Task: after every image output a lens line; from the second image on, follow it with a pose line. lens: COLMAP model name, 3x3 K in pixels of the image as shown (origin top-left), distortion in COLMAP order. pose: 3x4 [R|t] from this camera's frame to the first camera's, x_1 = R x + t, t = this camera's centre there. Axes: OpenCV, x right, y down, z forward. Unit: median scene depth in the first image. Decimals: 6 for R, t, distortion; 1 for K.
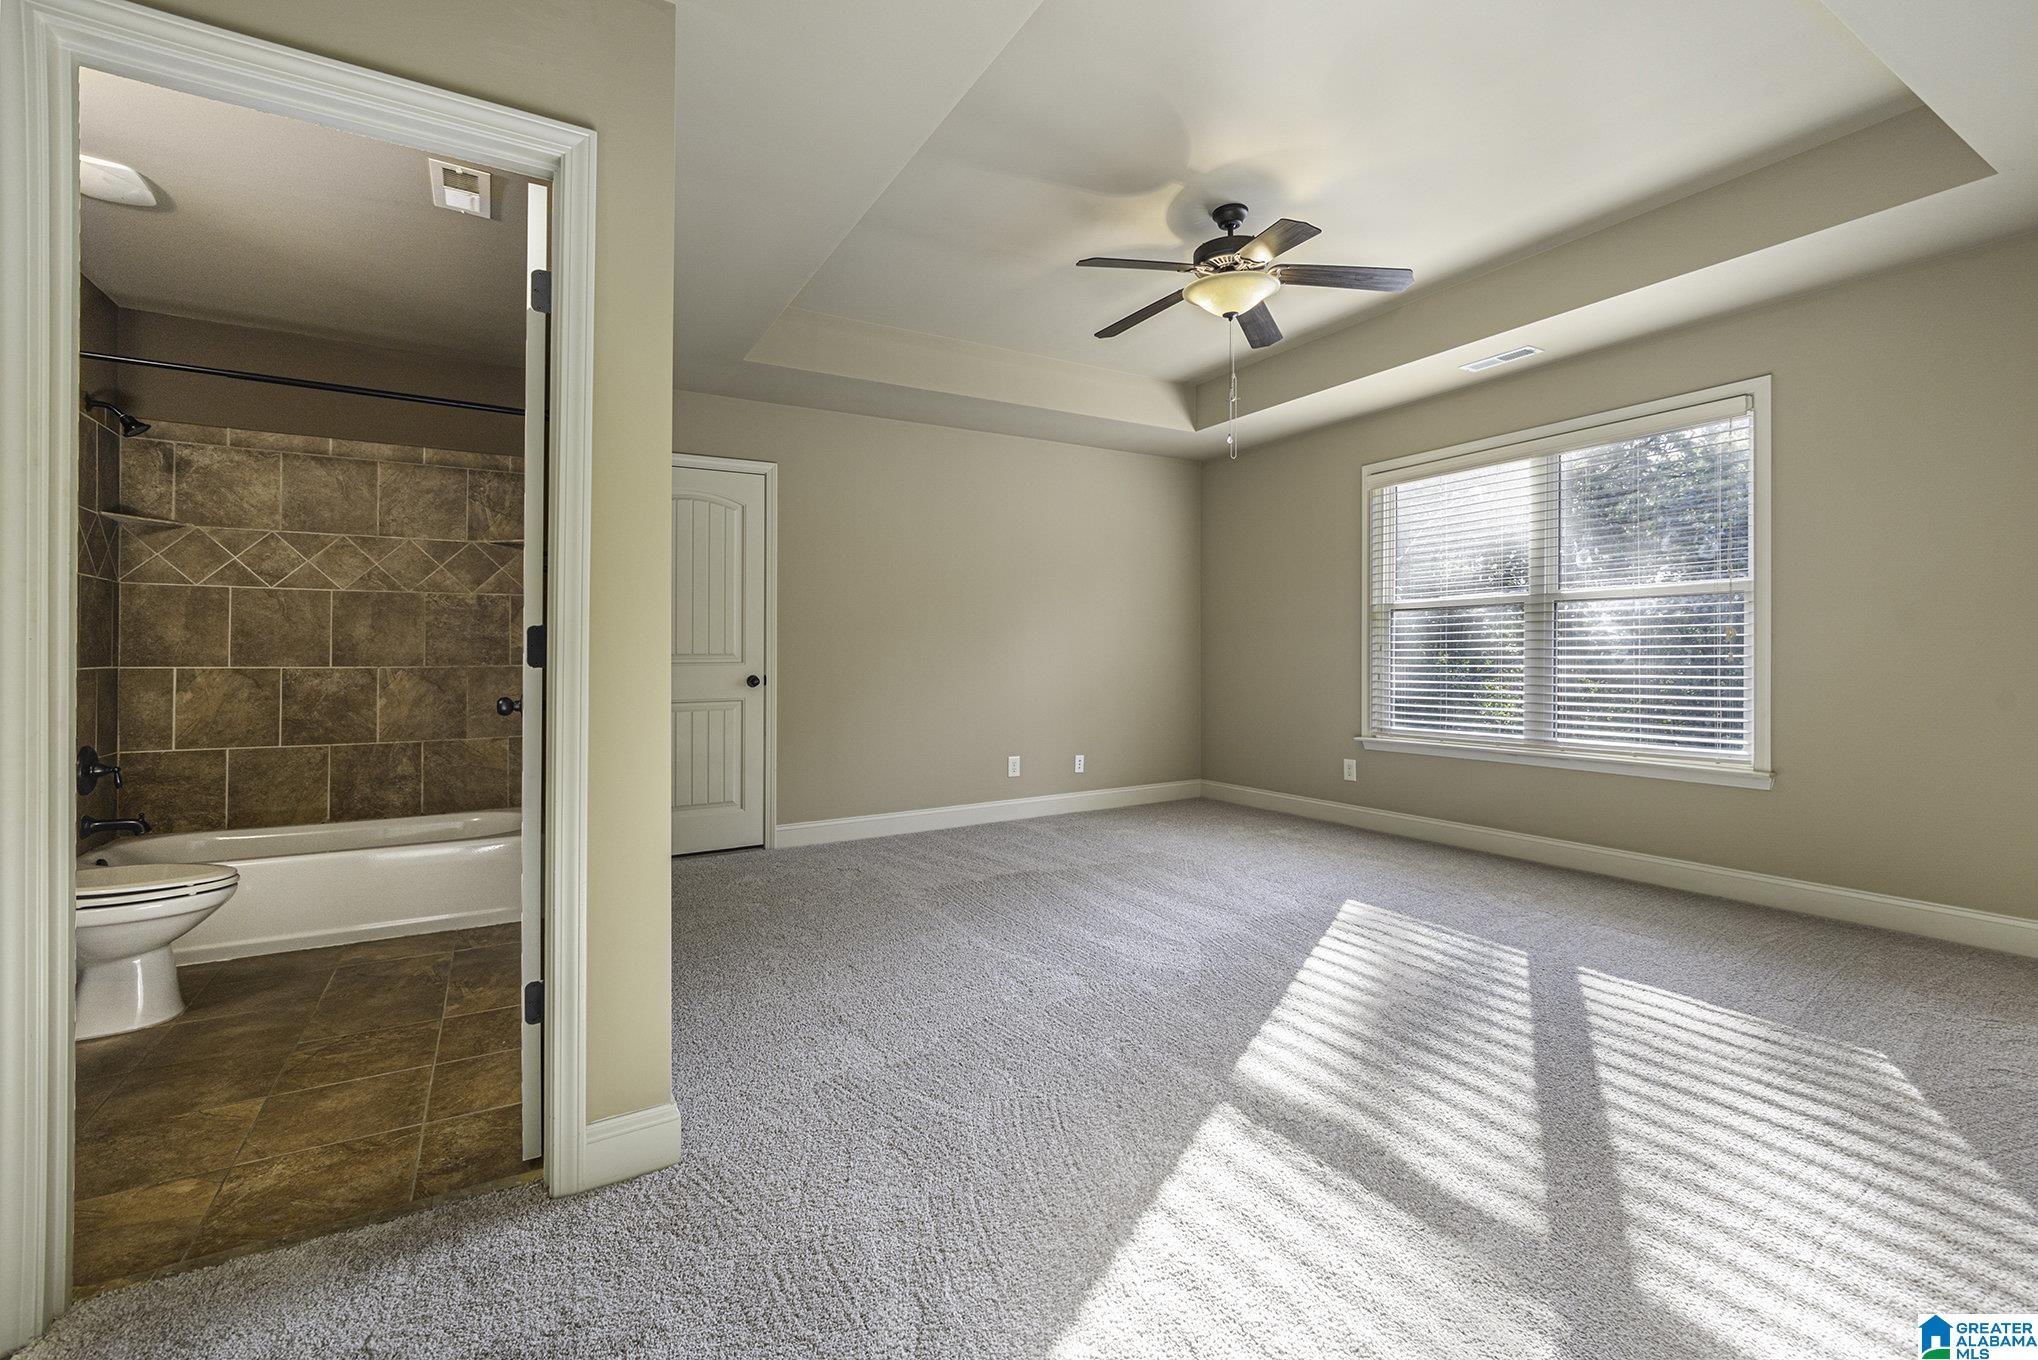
lens RADIAL K [[875.7, 0, 1013.2], [0, 875.7, 648.6], [0, 0, 1]] dist [-0.001521, -0.000777]
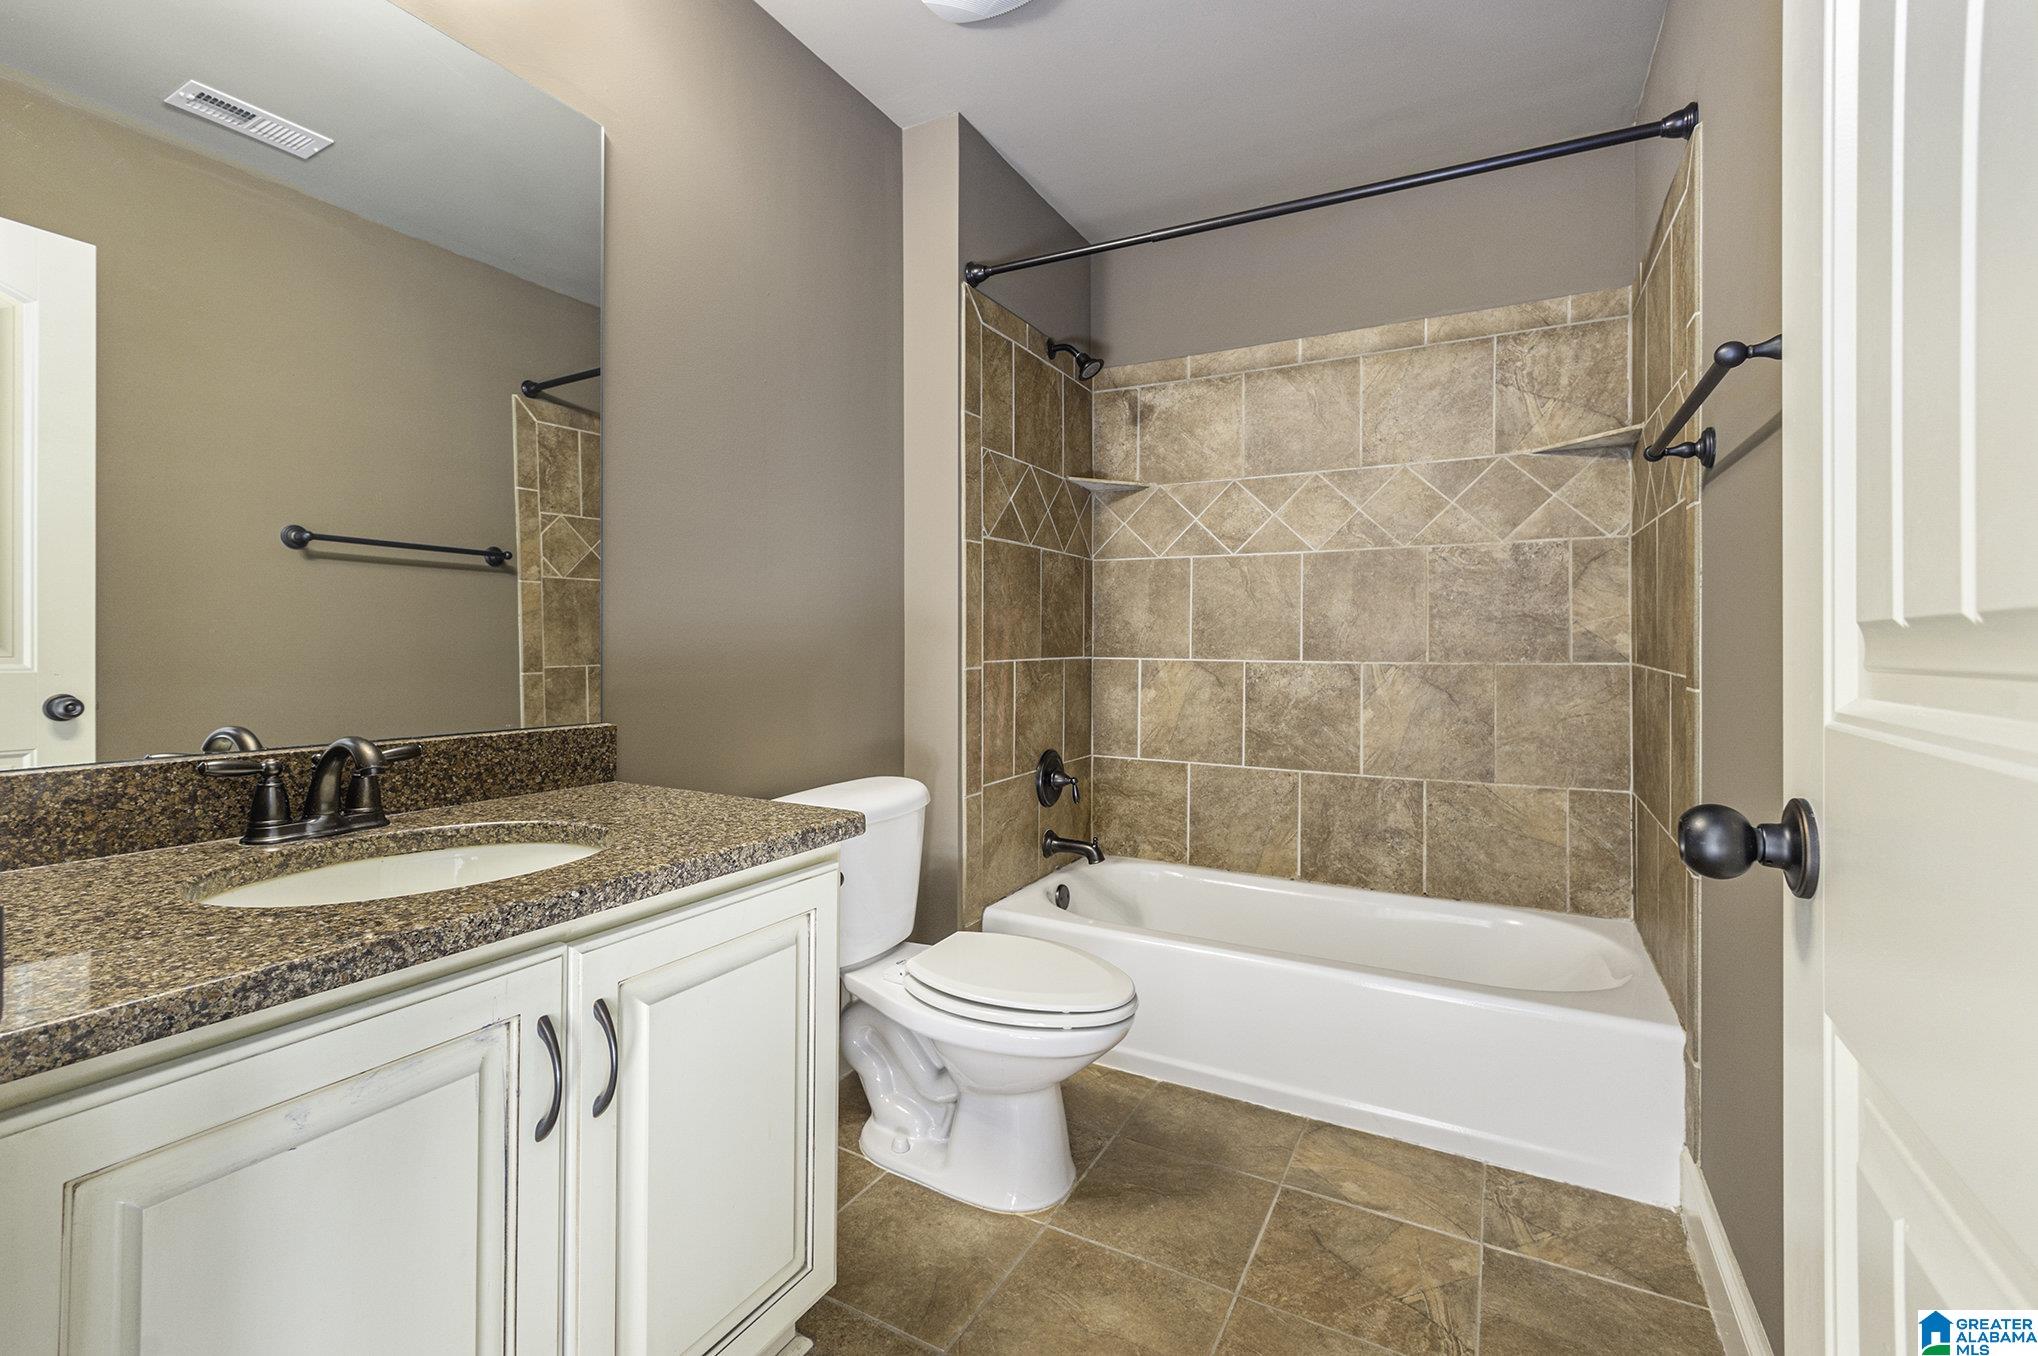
lens RADIAL K [[875.7, 0, 934.4], [0, 875.7, 641.4], [0, 0, 1]] dist [-0.001521, -0.000777]
pose [[0.445427, -0.001863, -0.895316, -0.284661], [0.002523, 0.999996, -0.000826, 0.004987], [0.895315, -0.001891, 0.445430, 0.428114]]
